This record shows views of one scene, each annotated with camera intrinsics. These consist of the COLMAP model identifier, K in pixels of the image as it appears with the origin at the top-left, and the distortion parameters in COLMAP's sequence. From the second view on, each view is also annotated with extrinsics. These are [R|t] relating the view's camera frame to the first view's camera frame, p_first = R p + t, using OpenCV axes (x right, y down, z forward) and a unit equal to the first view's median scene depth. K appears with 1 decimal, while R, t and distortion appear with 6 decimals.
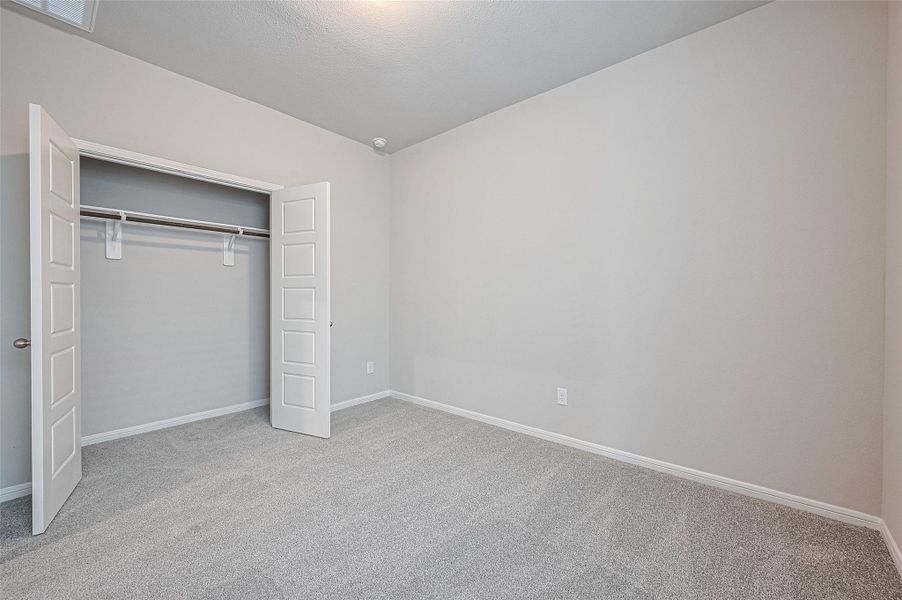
lens RADIAL K [[359.5, 0, 453.6], [0, 359.5, 294.6], [0, 0, 1]] dist [0.000376, 0.000667]
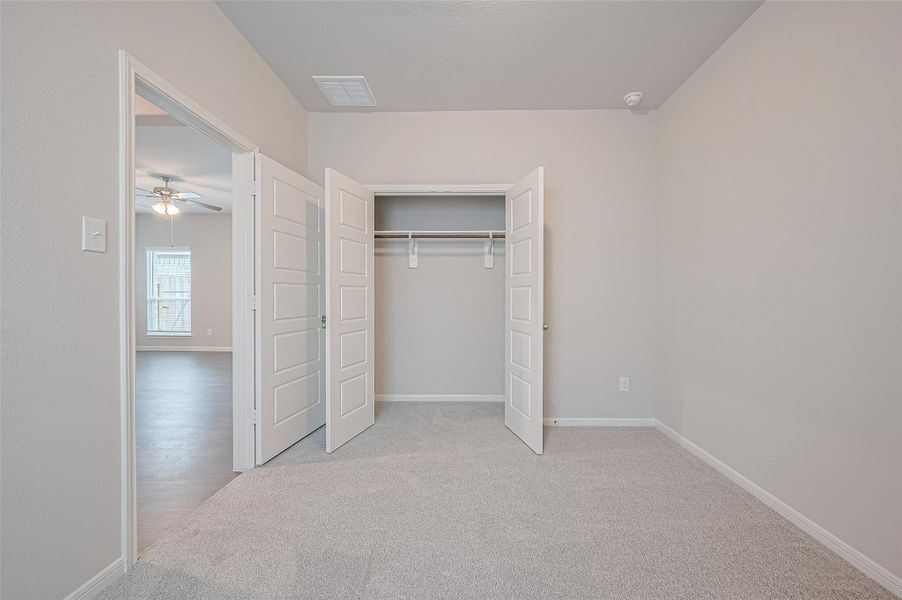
lens RADIAL K [[359.5, 0, 465.9], [0, 359.5, 297.5], [0, 0, 1]] dist [0.000376, 0.000667]
pose [[0.636073, 0.008123, -0.771586, 0.224289], [0.000514, 0.999940, 0.010951, -0.001874], [0.771629, -0.007362, 0.636030, 0.294050]]
